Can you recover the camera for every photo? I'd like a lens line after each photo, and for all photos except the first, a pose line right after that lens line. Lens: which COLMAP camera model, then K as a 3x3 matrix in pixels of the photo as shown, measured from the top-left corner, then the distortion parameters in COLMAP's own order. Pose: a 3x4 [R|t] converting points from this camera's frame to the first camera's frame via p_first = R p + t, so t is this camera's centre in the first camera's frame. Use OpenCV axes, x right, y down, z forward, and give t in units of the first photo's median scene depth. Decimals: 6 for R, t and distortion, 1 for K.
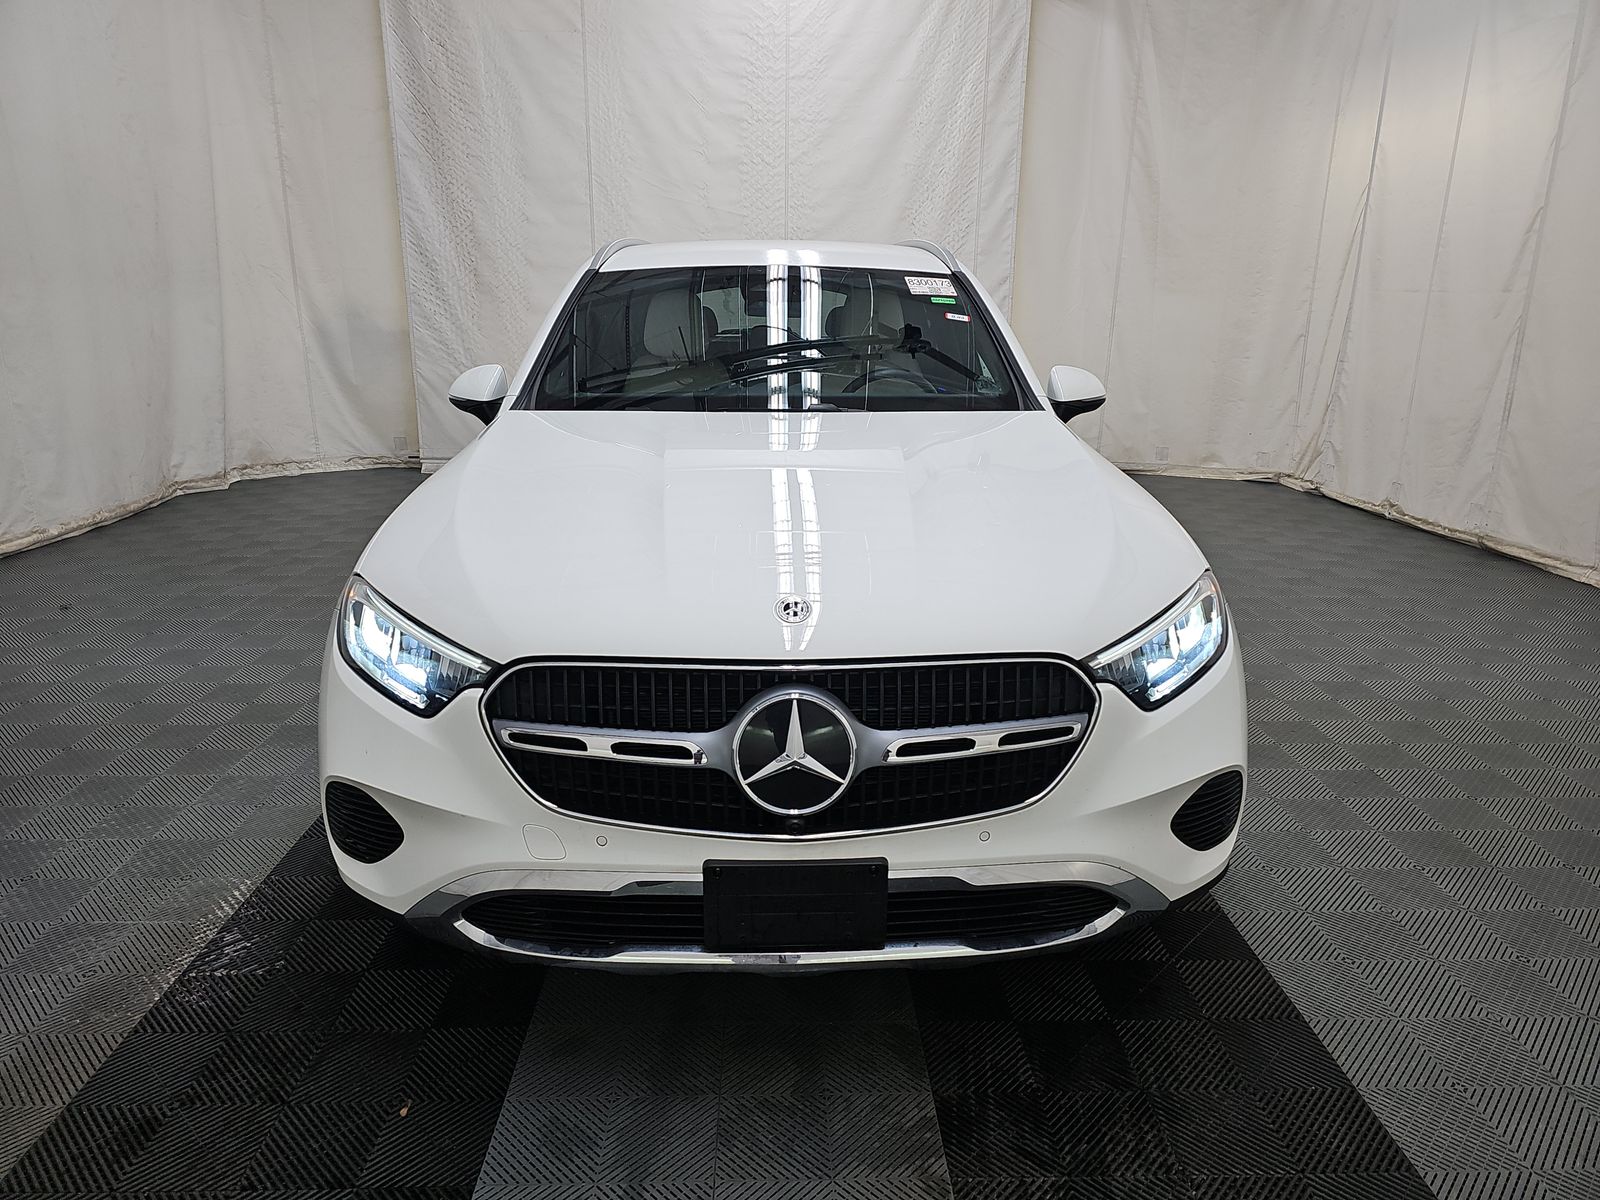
lens RADIAL K [[1043.7, 0, 796.6], [0, 1043.7, 607.7], [0, 0, 1]] dist [0.054671, -0.046671]
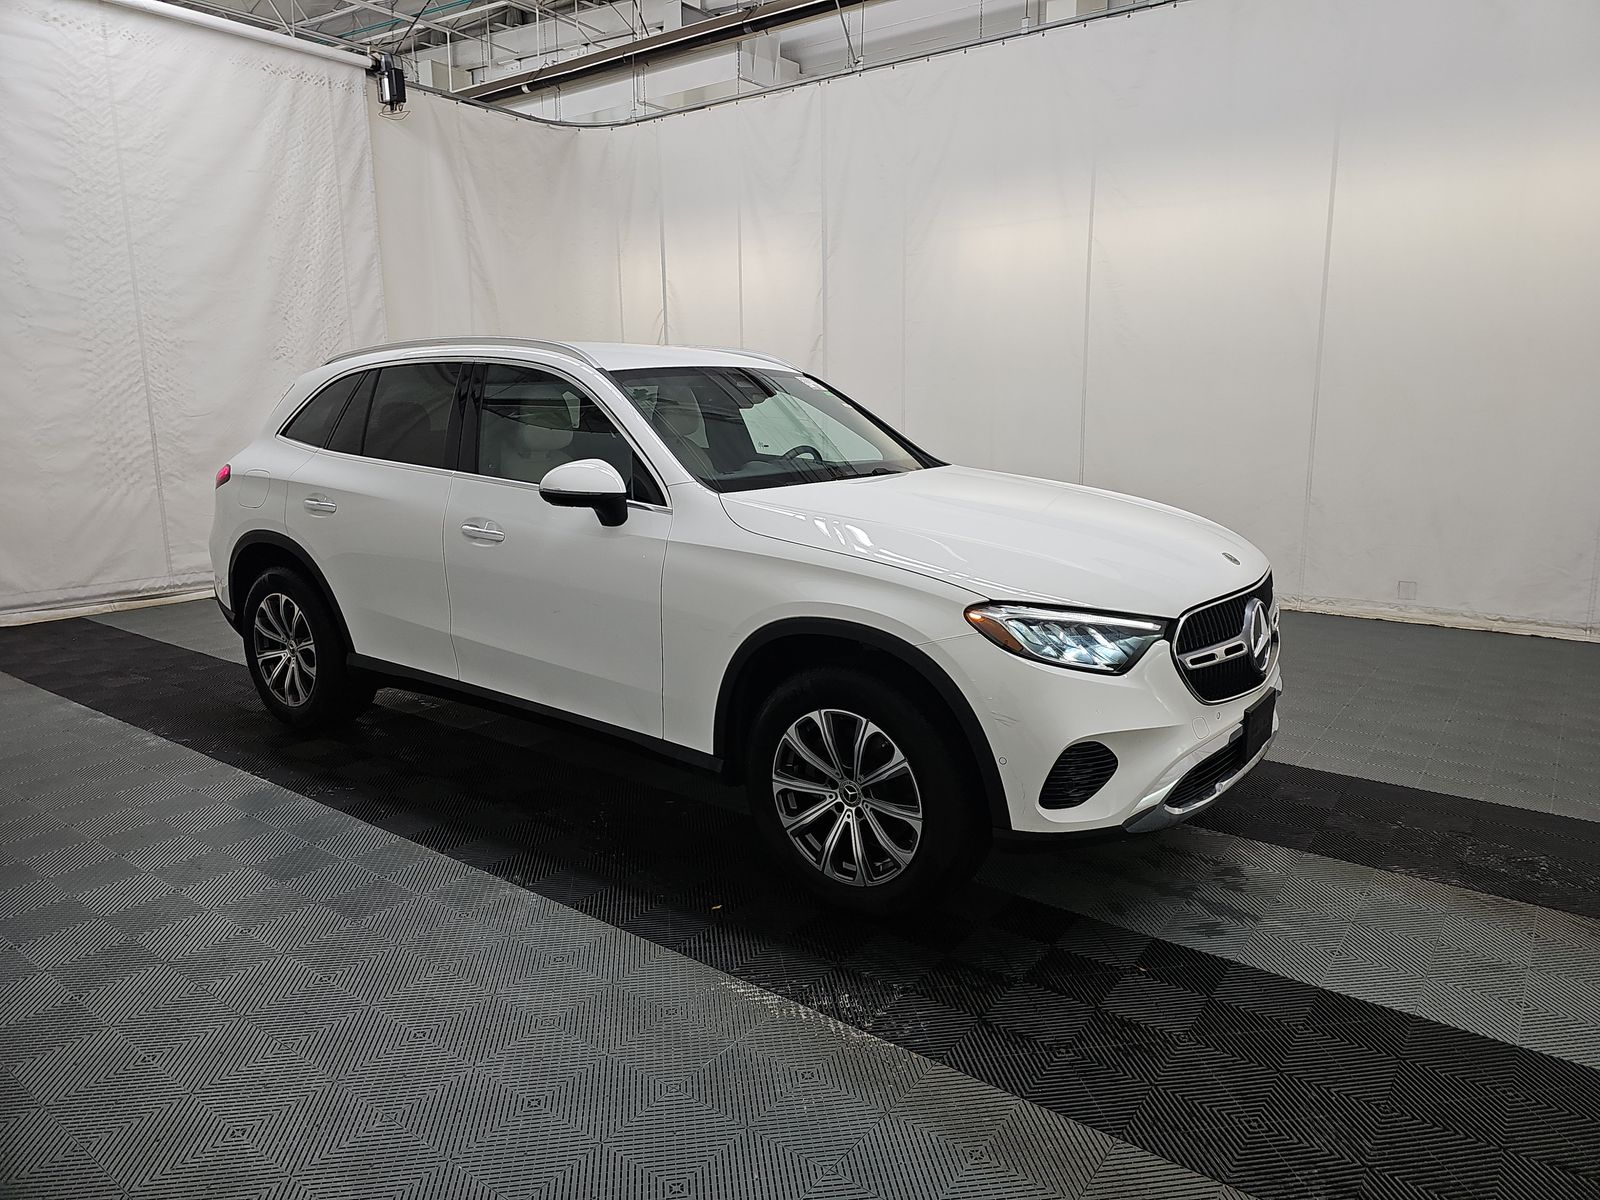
lens RADIAL K [[1044.8, 0, 803.3], [0, 1044.8, 594.5], [0, 0, 1]] dist [0.050764, -0.048764]
pose [[0.619906, -0.155920, 0.769029, -0.383951], [0.232142, 0.972630, 0.010073, -0.026171], [-0.749551, 0.172280, 0.639135, 0.089864]]
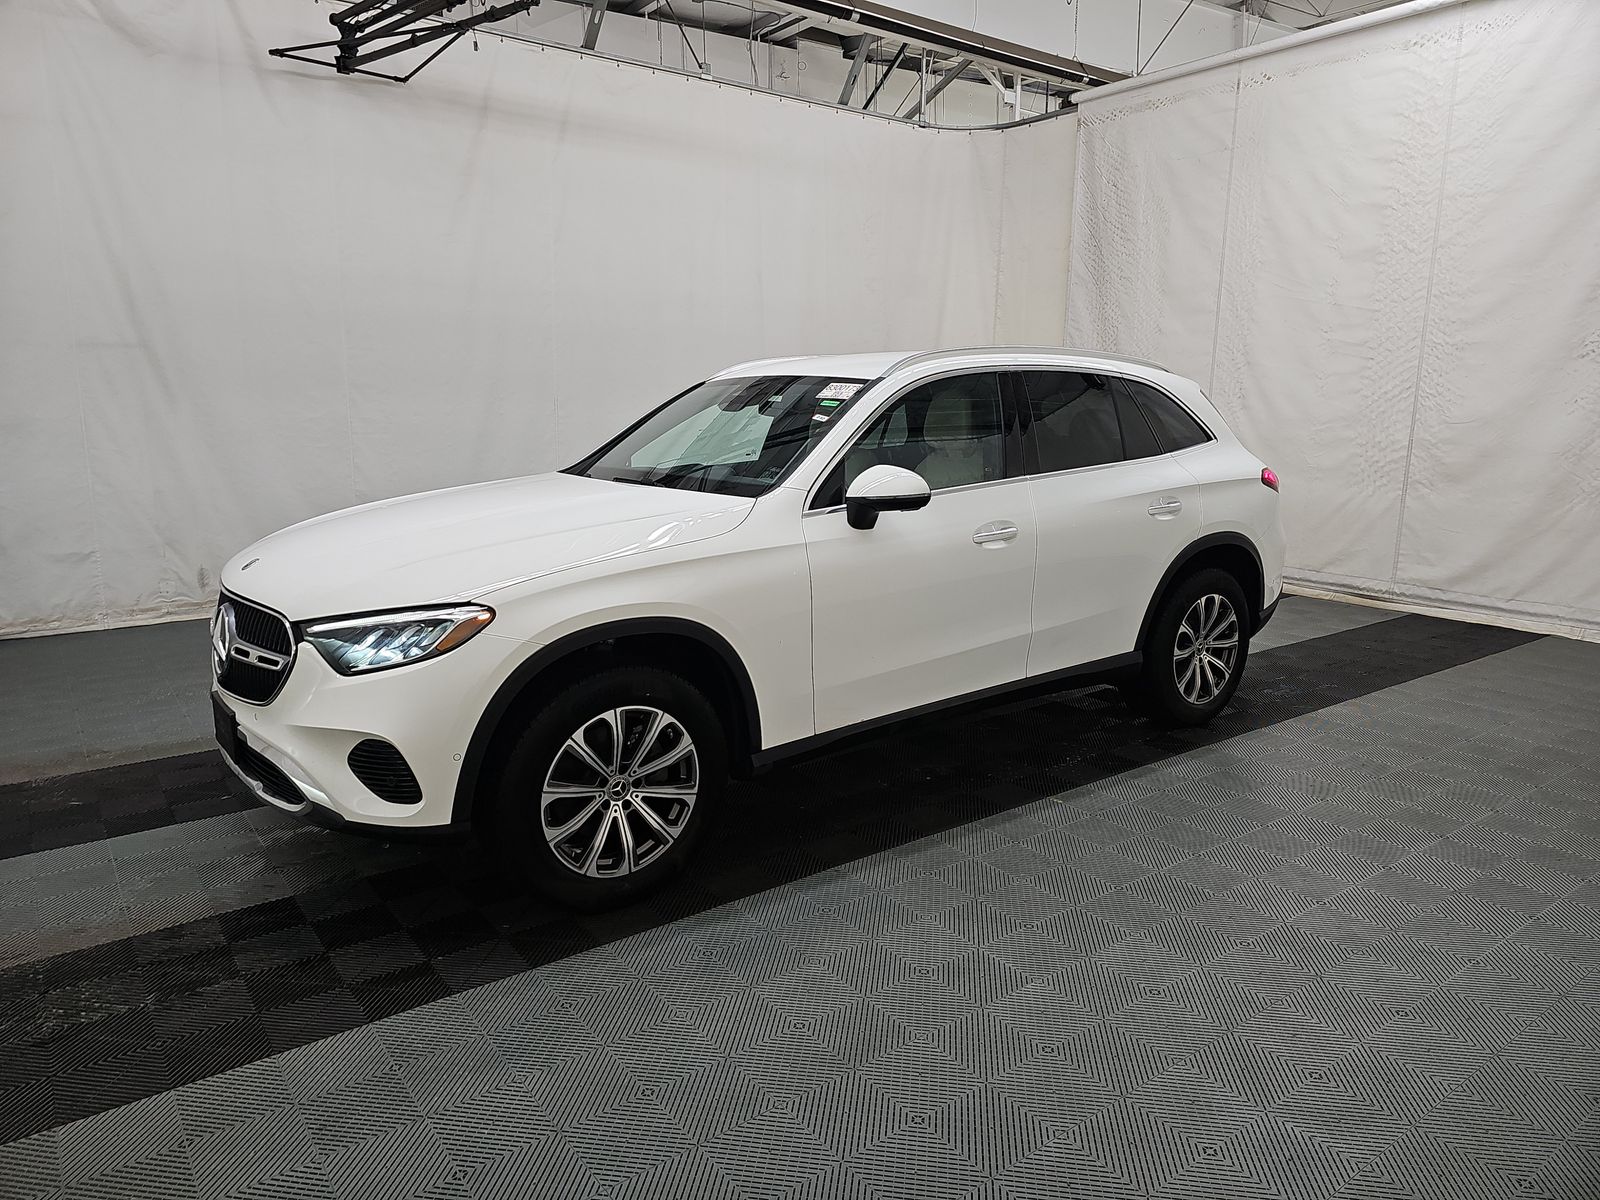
lens RADIAL K [[1044.8, 0, 803.3], [0, 1044.8, 594.5], [0, 0, 1]] dist [0.050764, -0.048764]
pose [[0.576274, 0.146906, -0.803945, 0.433265], [-0.233807, 0.972231, 0.010063, -0.040133], [0.783098, 0.182169, 0.594619, 0.146725]]
